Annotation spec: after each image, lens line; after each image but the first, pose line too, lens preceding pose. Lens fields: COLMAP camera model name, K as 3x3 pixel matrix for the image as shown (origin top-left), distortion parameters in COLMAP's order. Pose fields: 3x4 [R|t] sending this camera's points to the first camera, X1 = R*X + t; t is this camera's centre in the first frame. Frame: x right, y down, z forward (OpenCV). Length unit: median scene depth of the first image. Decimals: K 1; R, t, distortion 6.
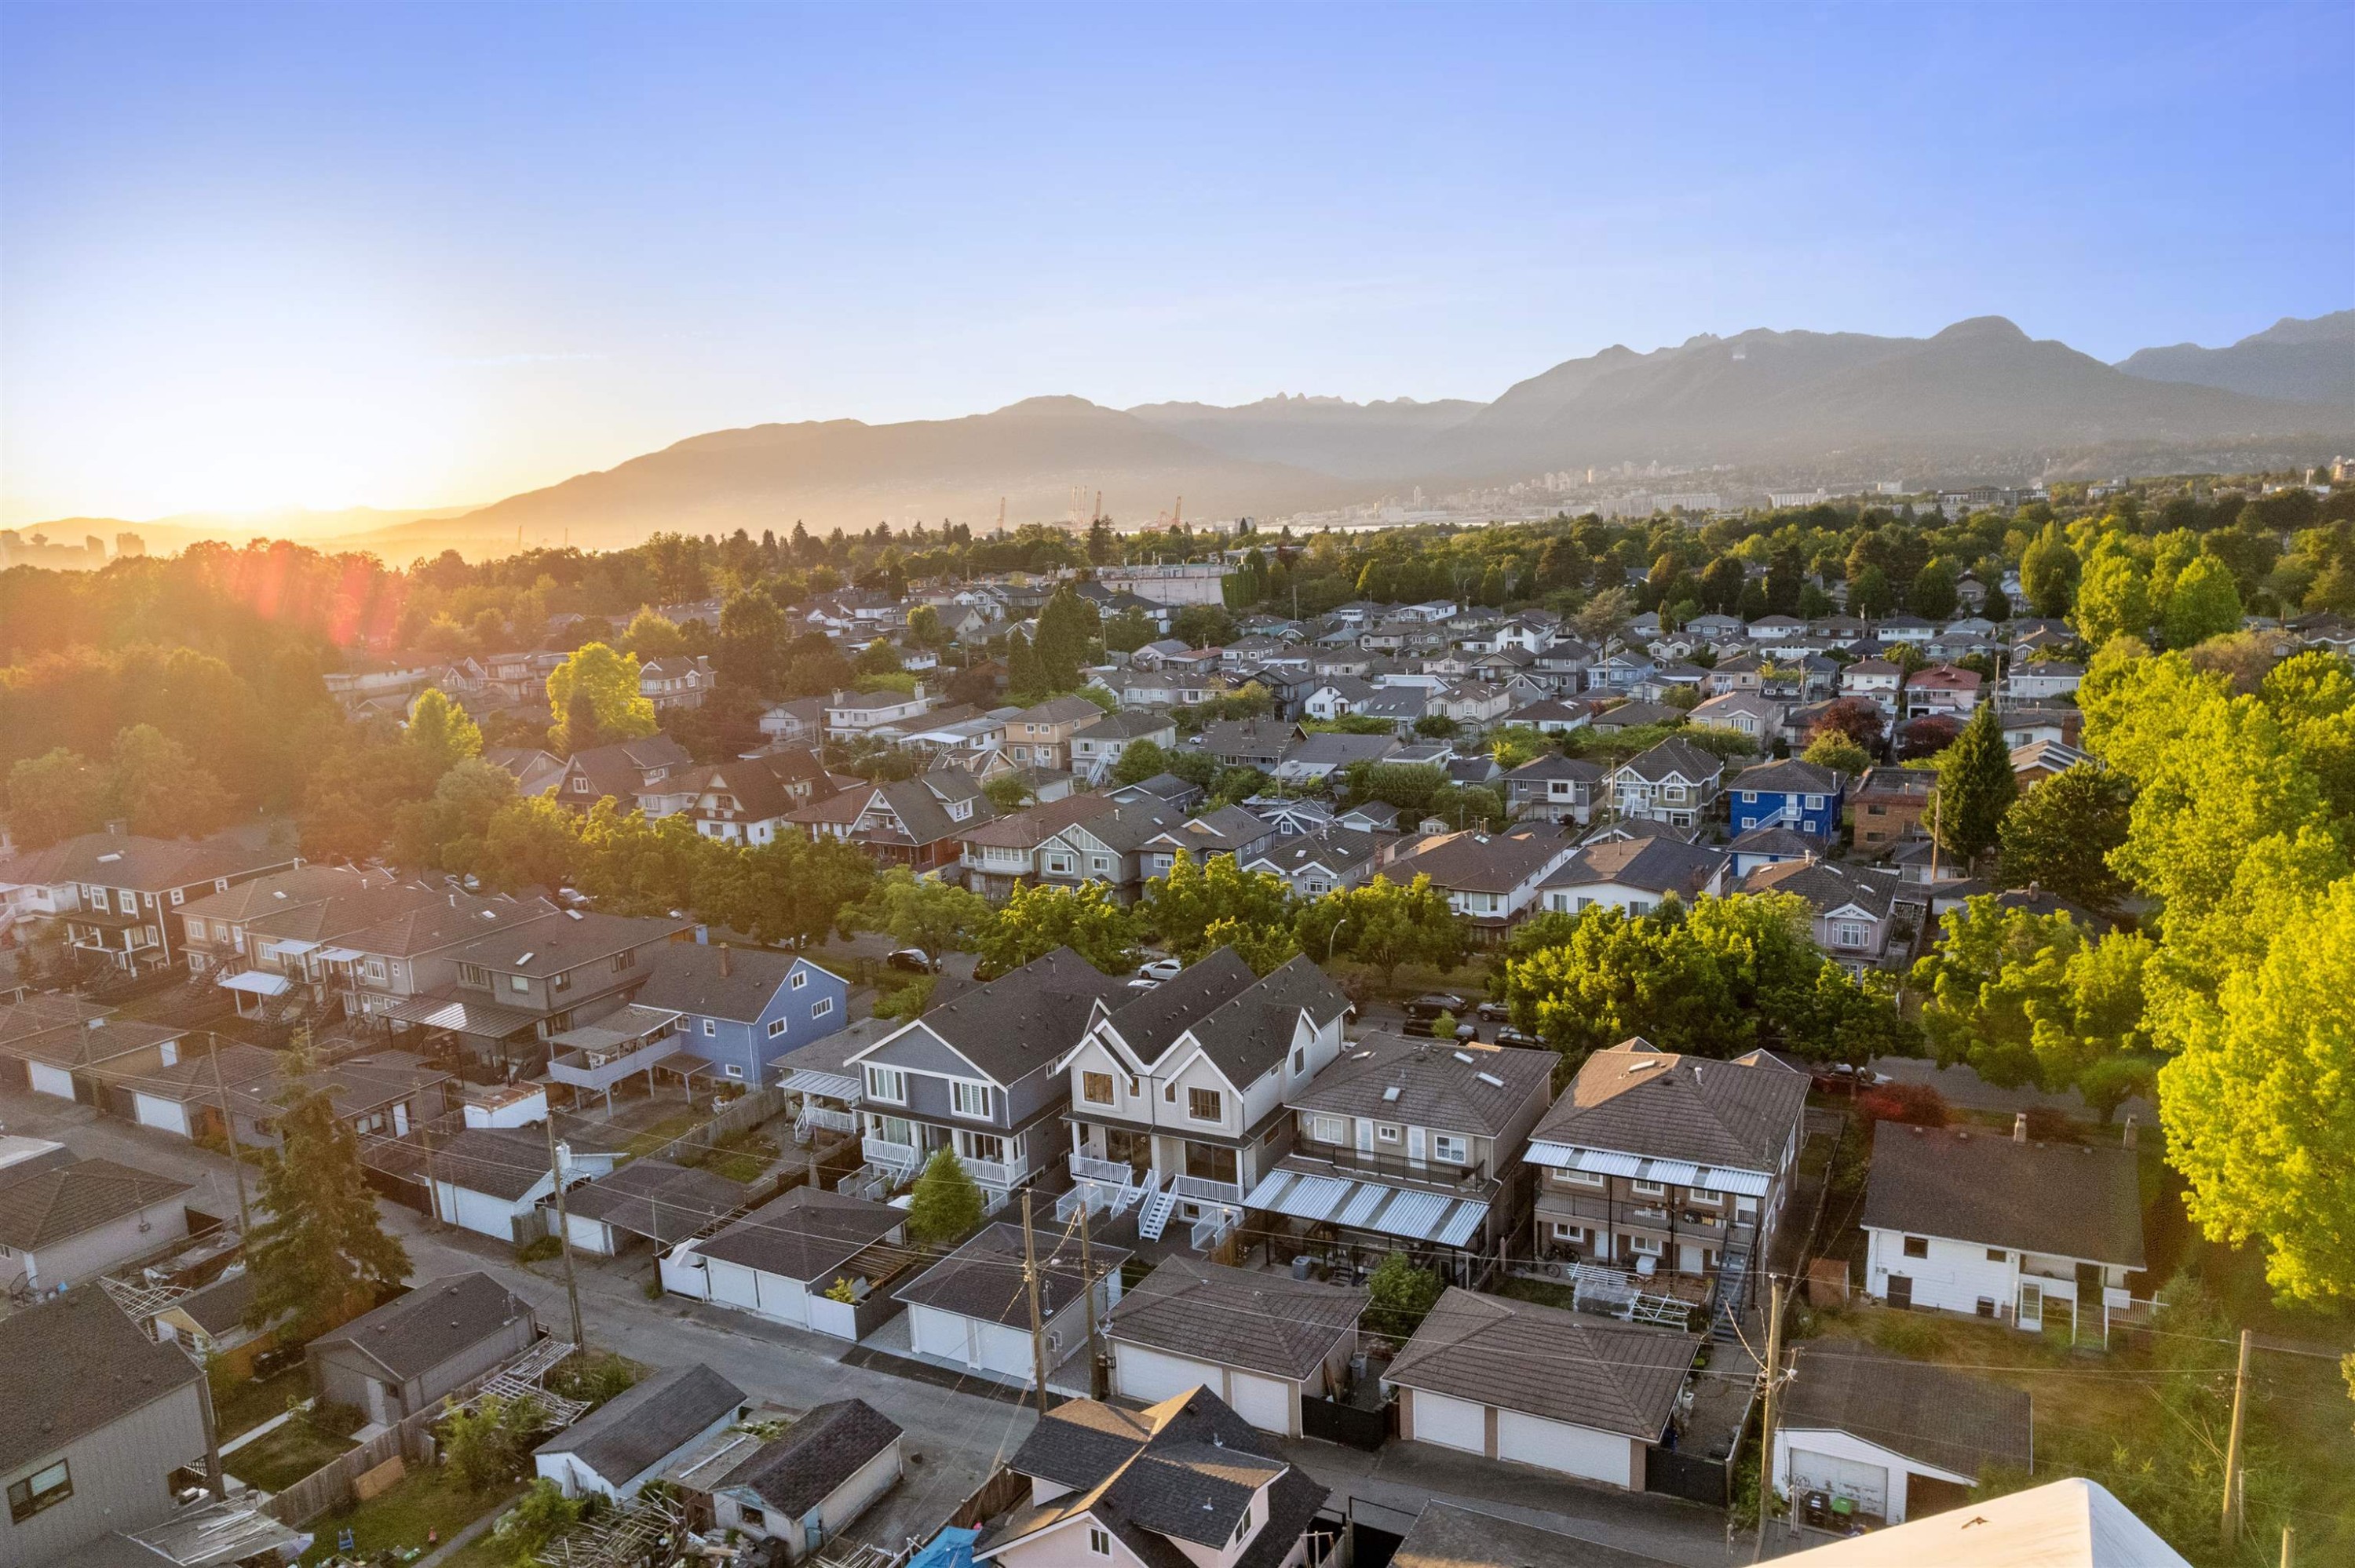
lens RADIAL K [[1587.0, 0, 1177.5], [0, 1587.0, 784.0], [0, 0, 1]] dist [-0.051201, 0.000036]
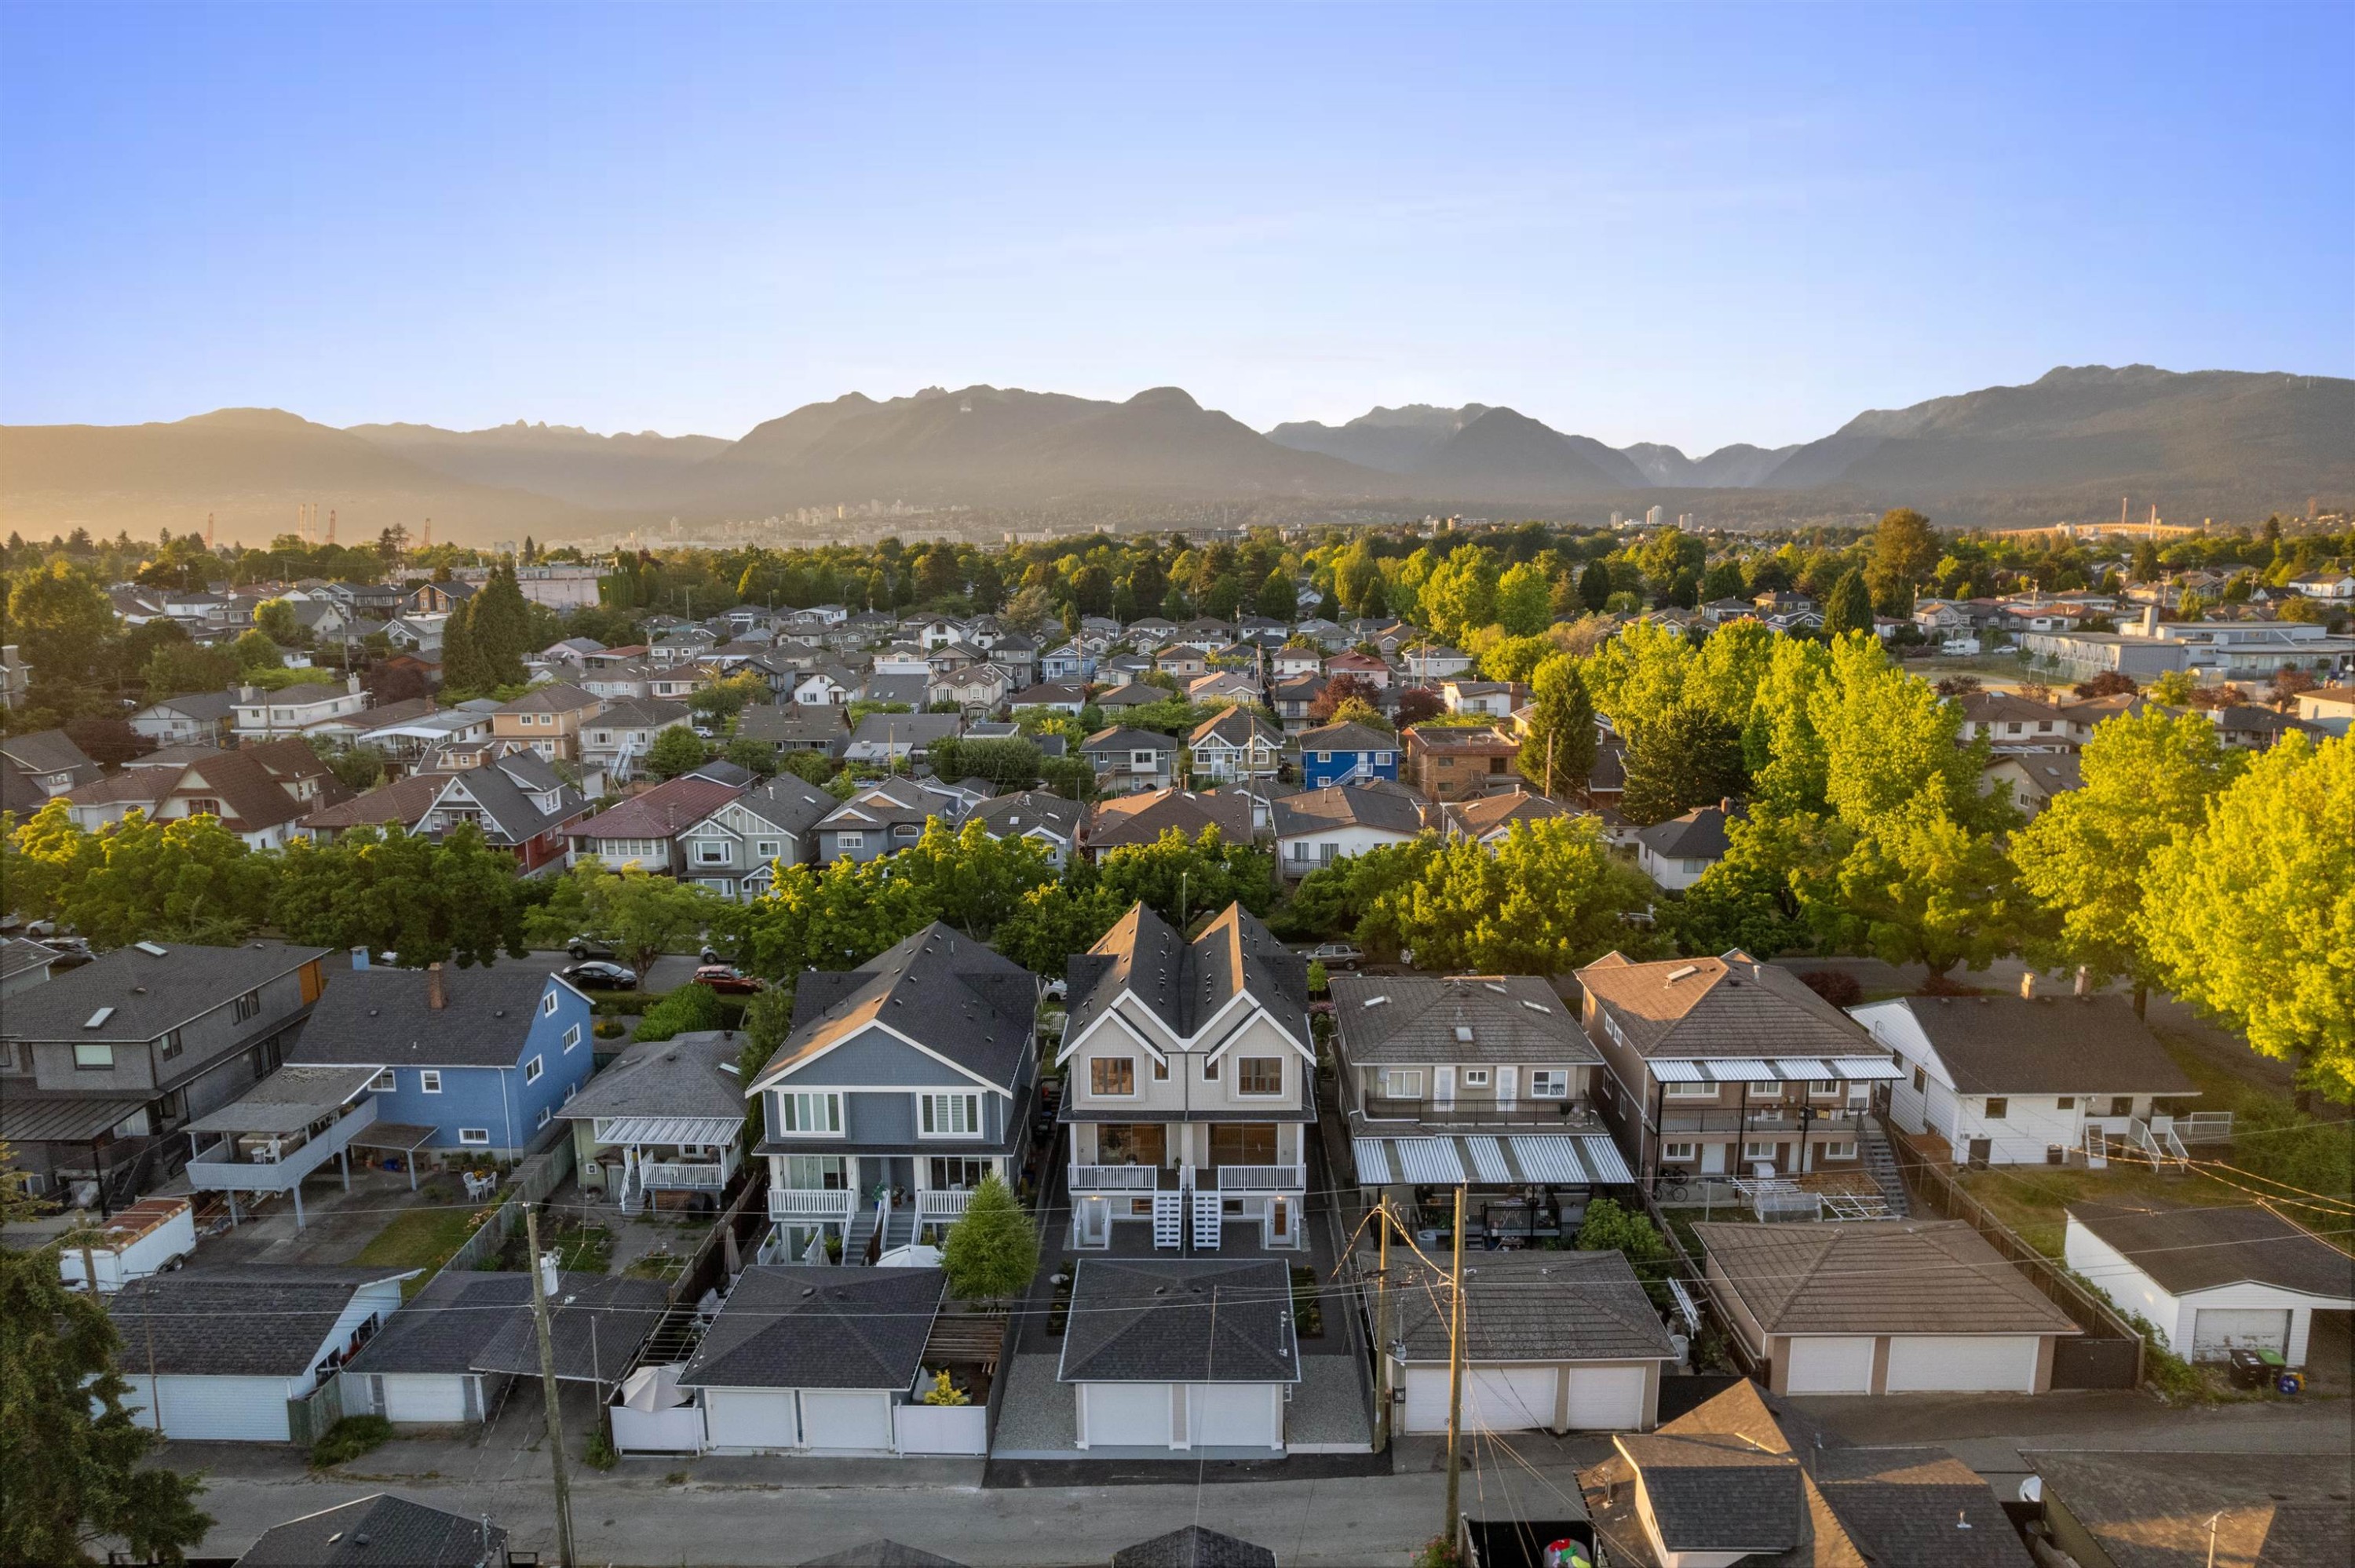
lens RADIAL K [[1506.2, 0, 1177.5], [0, 1506.2, 784.0], [0, 0, 1]] dist [-0.079234, 0.067866]
pose [[0.889443, -0.043218, 0.454997, -0.289956], [0.049275, 0.998784, -0.001455, 0.036380], [-0.454381, 0.023714, 0.890492, 0.238442]]
